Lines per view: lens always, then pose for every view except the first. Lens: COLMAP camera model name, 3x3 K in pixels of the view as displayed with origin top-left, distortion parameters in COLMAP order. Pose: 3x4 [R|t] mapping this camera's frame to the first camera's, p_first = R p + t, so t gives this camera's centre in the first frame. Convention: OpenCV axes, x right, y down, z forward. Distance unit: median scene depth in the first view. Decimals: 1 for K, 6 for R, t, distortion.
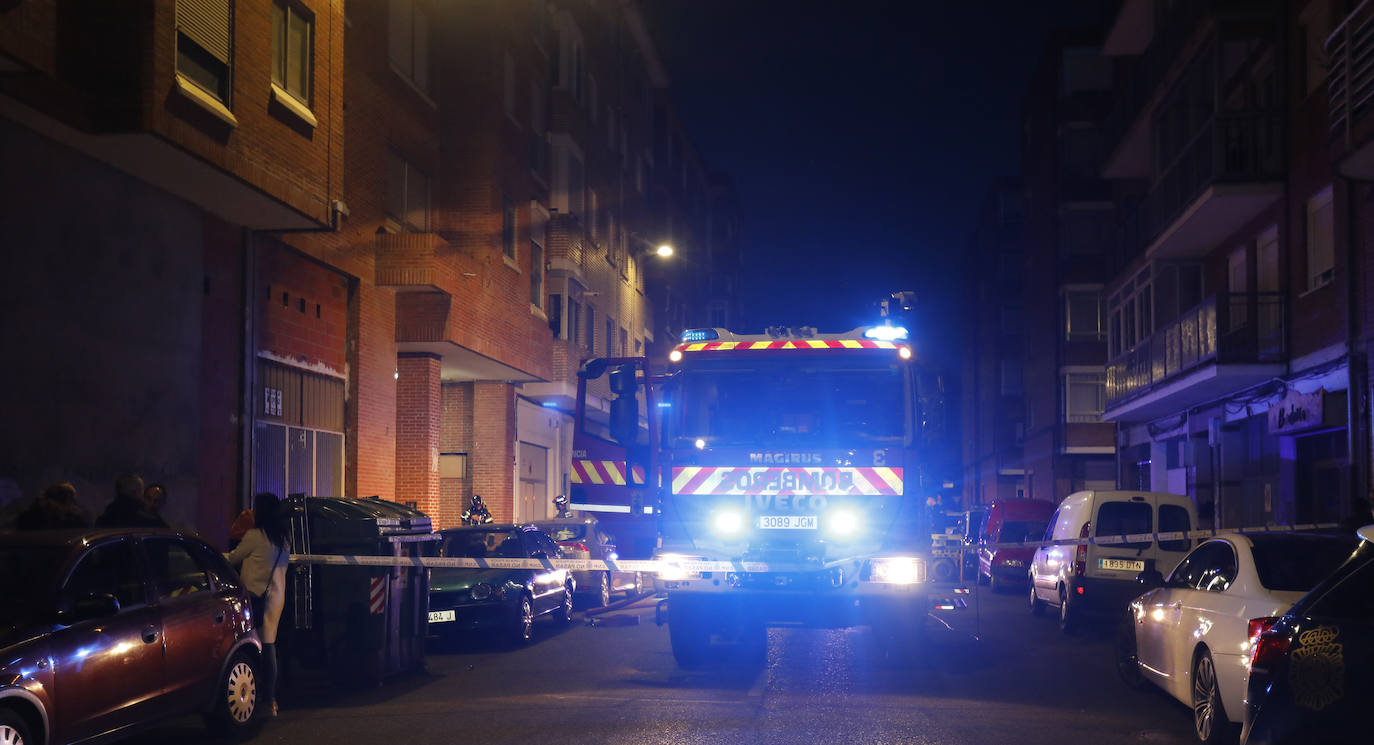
lens RADIAL K [[1330.0, 0, 671.8], [0, 1330.0, 440.0], [0, 0, 1]] dist [0.054025, 0.000000]
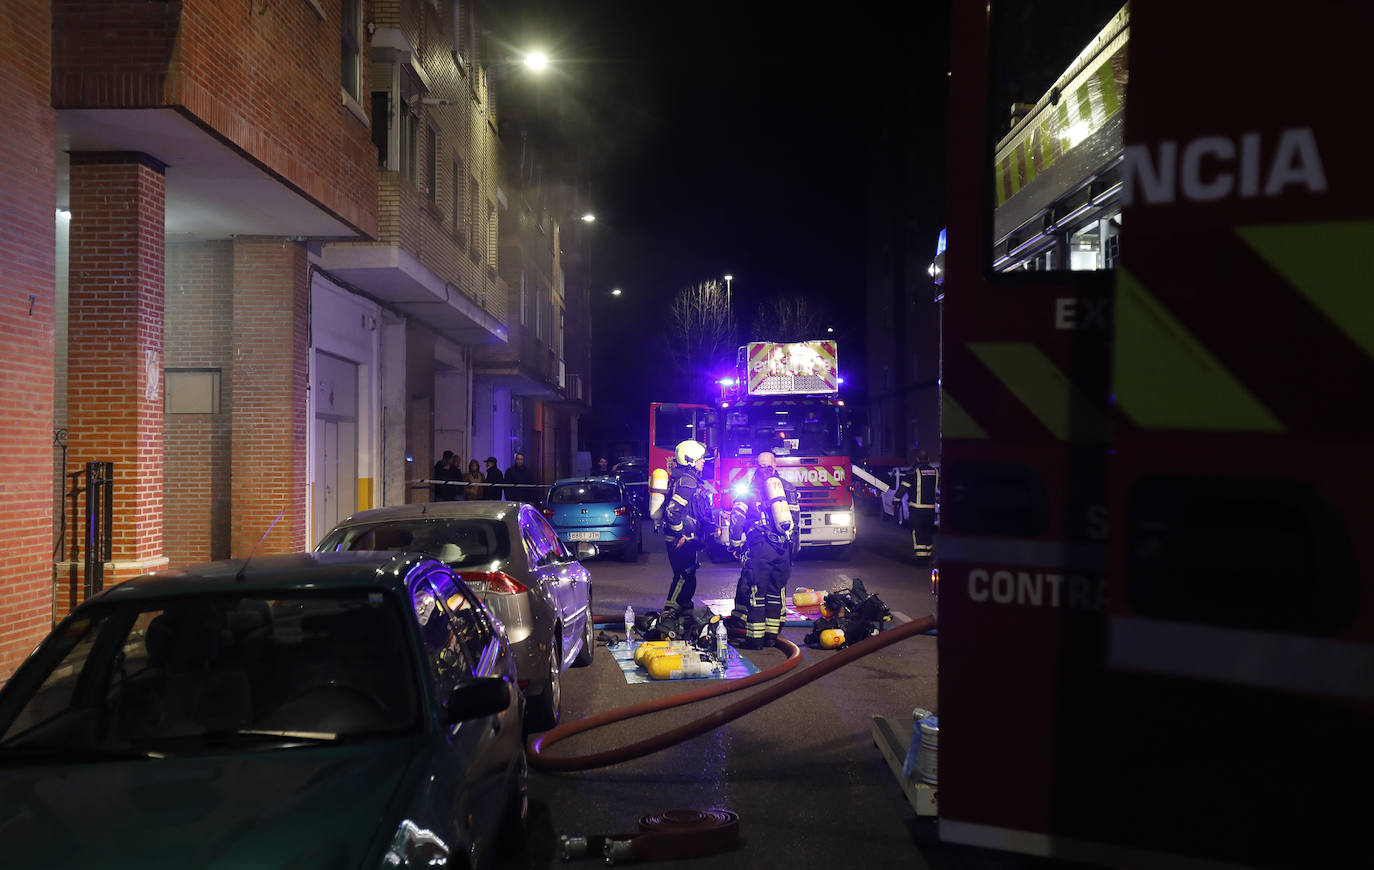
lens RADIAL K [[1493.2, 0, 626.8], [0, 1493.2, 410.6], [0, 0, 1]] dist [-0.011637, 0.000000]
pose [[0.993988, -0.000832, 0.109489, -0.053892], [-0.002049, 0.999655, 0.026200, 0.010733], [-0.109473, -0.026267, 0.993643, 0.363031]]
